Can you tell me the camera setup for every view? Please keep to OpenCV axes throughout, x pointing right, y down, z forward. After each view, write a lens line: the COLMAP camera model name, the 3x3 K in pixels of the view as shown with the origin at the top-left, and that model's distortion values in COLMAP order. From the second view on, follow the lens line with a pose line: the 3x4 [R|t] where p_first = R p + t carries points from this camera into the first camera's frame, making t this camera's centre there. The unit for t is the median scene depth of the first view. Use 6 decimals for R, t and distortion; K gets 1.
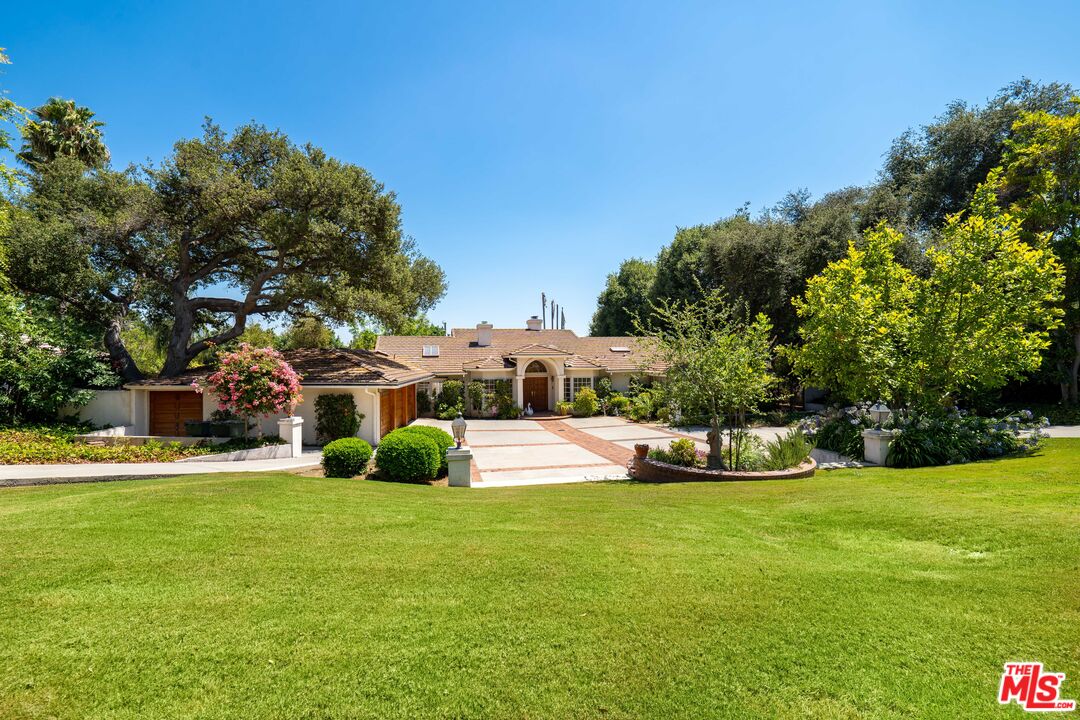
lens RADIAL K [[436.1, 0, 545.3], [0, 436.1, 357.6], [0, 0, 1]] dist [0.002767, 0.000225]
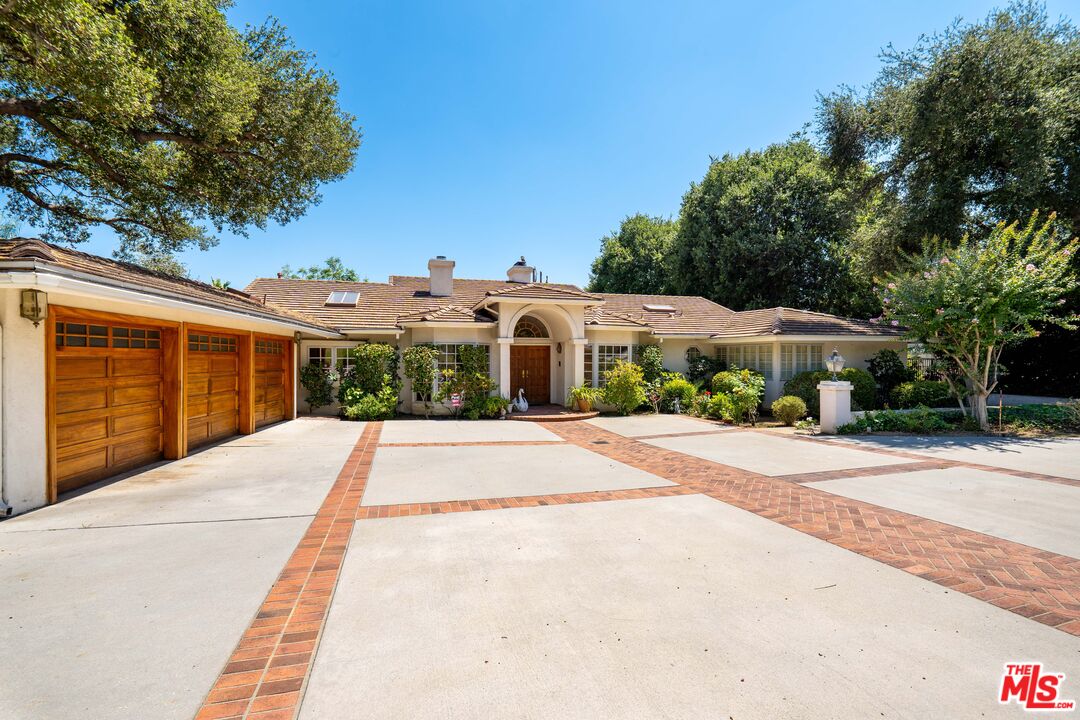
lens RADIAL K [[436.1, 0, 532.2], [0, 436.1, 361.2], [0, 0, 1]] dist [0.002767, 0.000225]
pose [[0.998751, 0.006836, 0.049502, -0.049782], [-0.007097, 0.999962, 0.005114, 0.066272], [-0.049465, -0.005459, 0.998761, 0.455682]]
